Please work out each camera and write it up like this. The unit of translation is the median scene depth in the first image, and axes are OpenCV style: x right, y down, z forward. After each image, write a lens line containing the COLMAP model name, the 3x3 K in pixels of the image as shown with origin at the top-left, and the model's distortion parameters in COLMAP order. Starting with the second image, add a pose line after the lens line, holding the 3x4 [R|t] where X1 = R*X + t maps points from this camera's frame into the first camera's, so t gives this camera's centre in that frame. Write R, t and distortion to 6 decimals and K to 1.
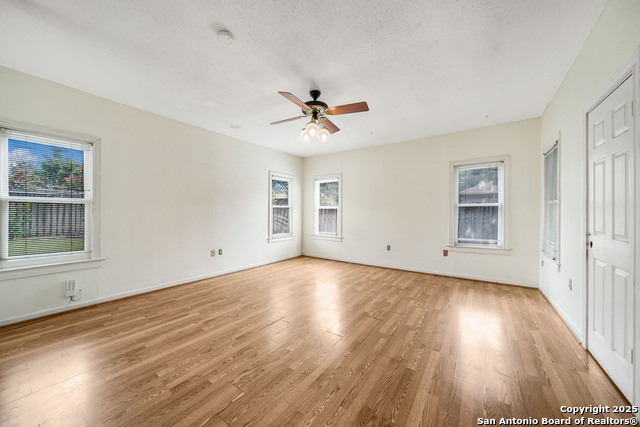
lens RADIAL K [[228.1, 0, 316.9], [0, 228.1, 211.3], [0, 0, 1]] dist [-0.000824, -0.000055]
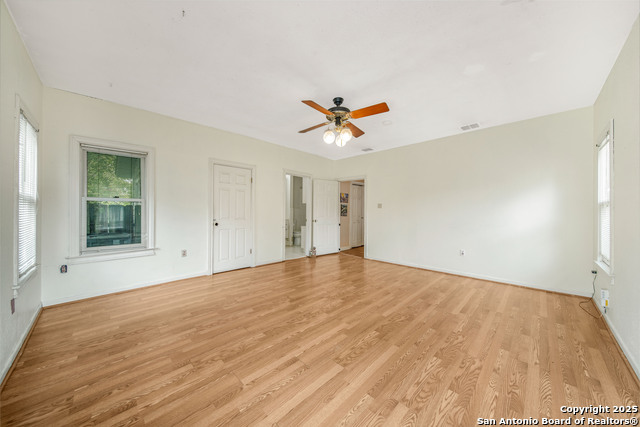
lens RADIAL K [[228.1, 0, 316.9], [0, 228.1, 211.3], [0, 0, 1]] dist [-0.000824, -0.000055]
pose [[-0.986717, -0.010723, 0.162092, -0.082289], [-0.010120, 0.999938, 0.004549, -0.000675], [-0.162131, 0.002848, -0.986765, 1.968549]]
